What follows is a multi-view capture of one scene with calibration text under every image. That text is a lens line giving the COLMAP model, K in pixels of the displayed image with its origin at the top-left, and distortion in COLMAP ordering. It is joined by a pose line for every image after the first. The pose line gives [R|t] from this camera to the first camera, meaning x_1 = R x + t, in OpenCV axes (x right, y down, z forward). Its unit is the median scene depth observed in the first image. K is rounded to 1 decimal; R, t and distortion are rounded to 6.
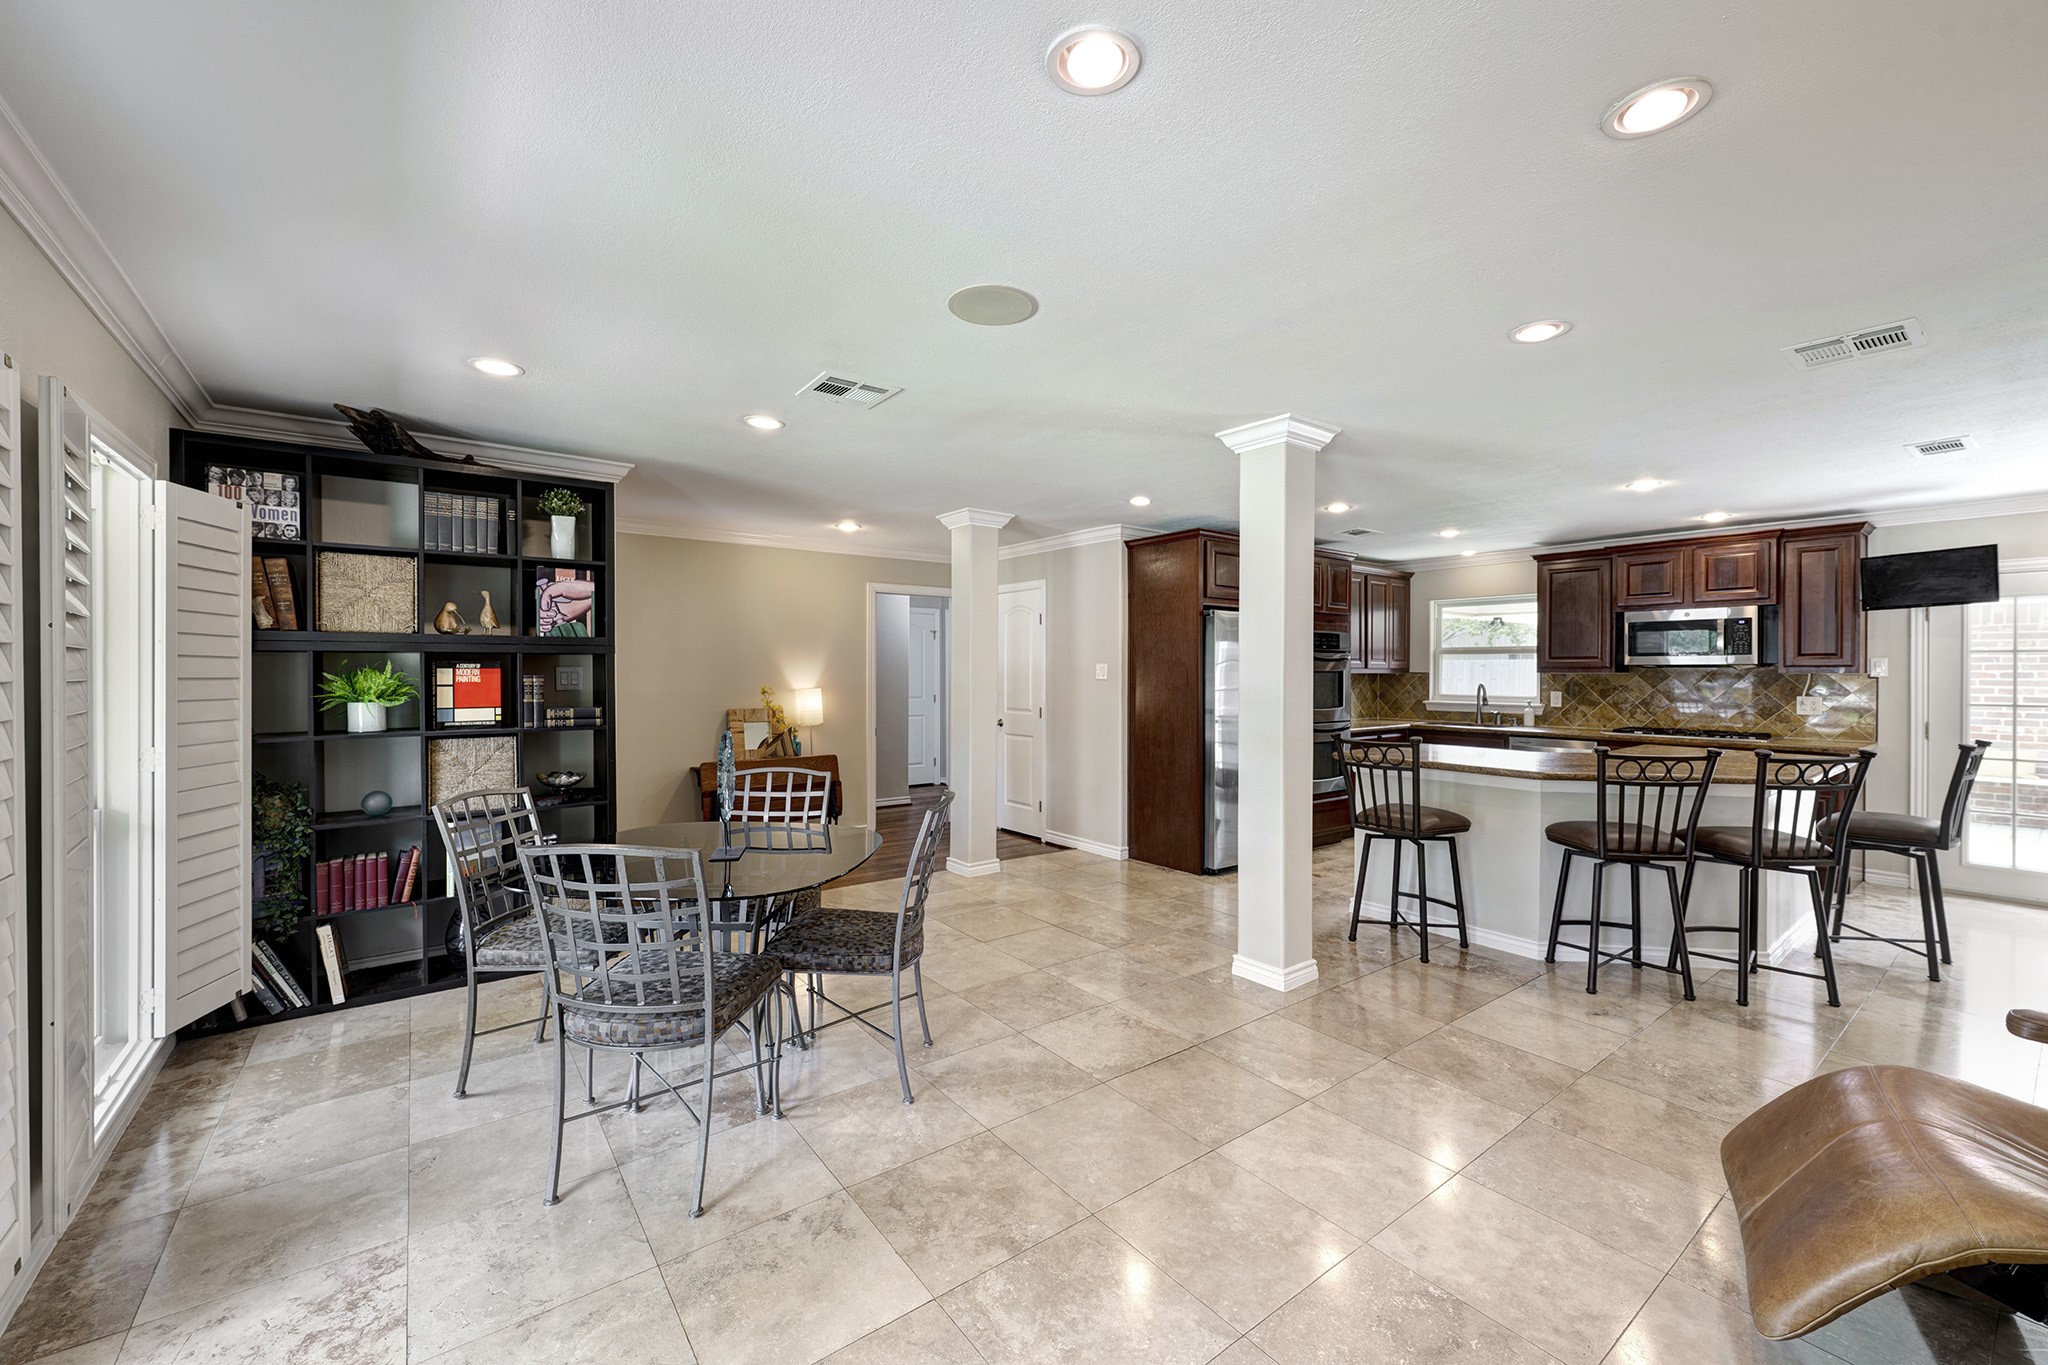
lens RADIAL K [[813.6, 0, 1016.0], [0, 813.6, 678.3], [0, 0, 1]] dist [-0.001286, 0.000426]
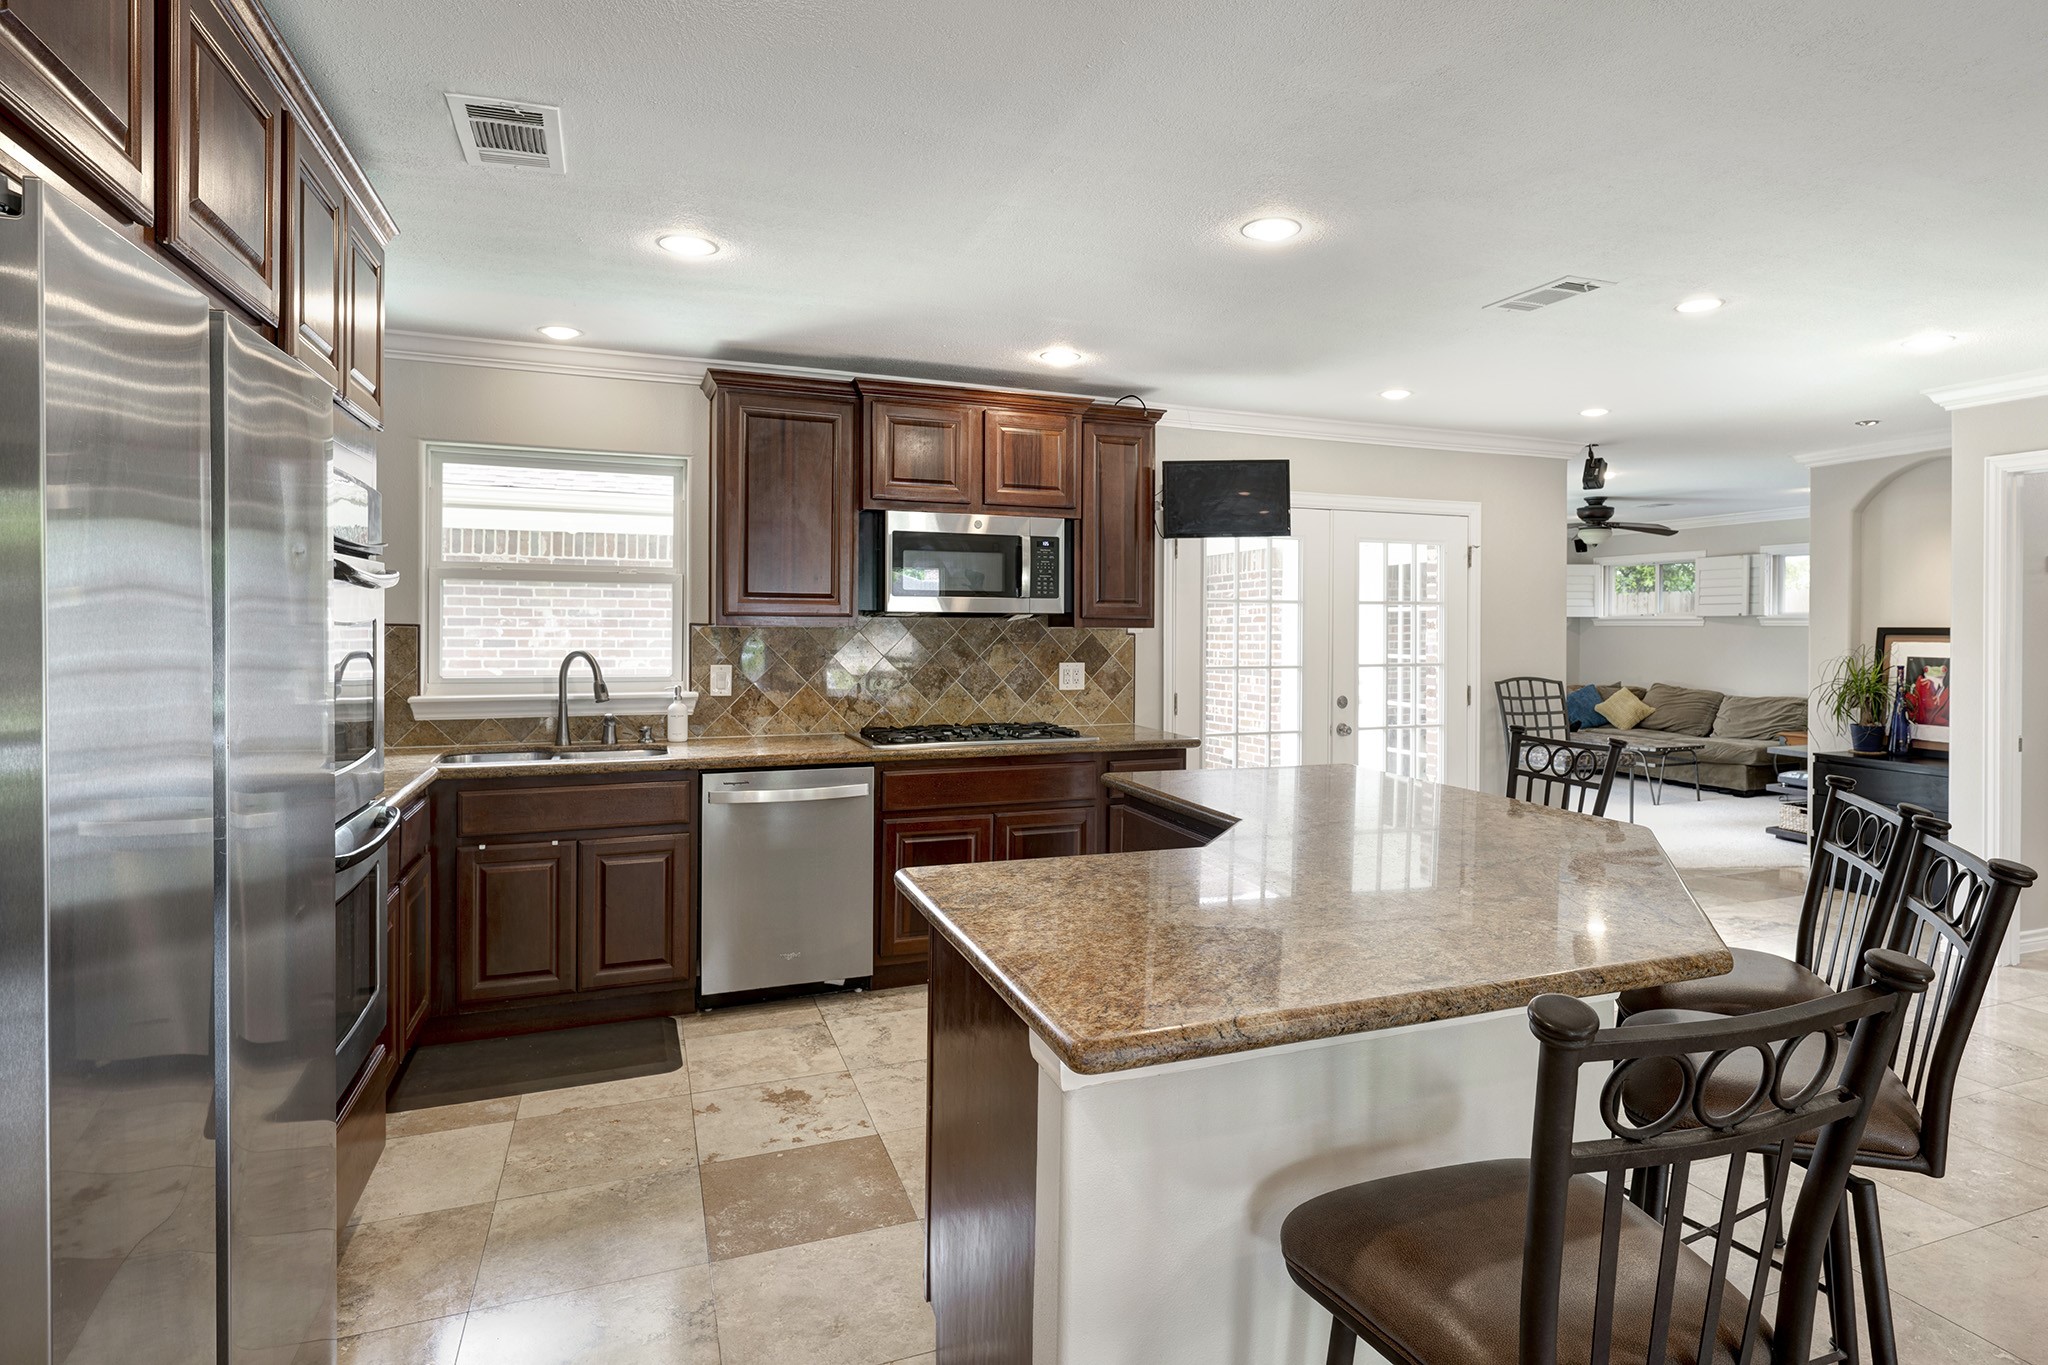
lens RADIAL K [[1083.6, 0, 1076.4], [0, 1083.6, 632.9], [0, 0, 1]] dist [0.004895, 0.000692]
pose [[0.260060, -0.008358, 0.965556, 0.122279], [0.001750, 0.999965, 0.008185, -0.009185], [-0.965591, -0.000439, 0.260066, 0.776624]]
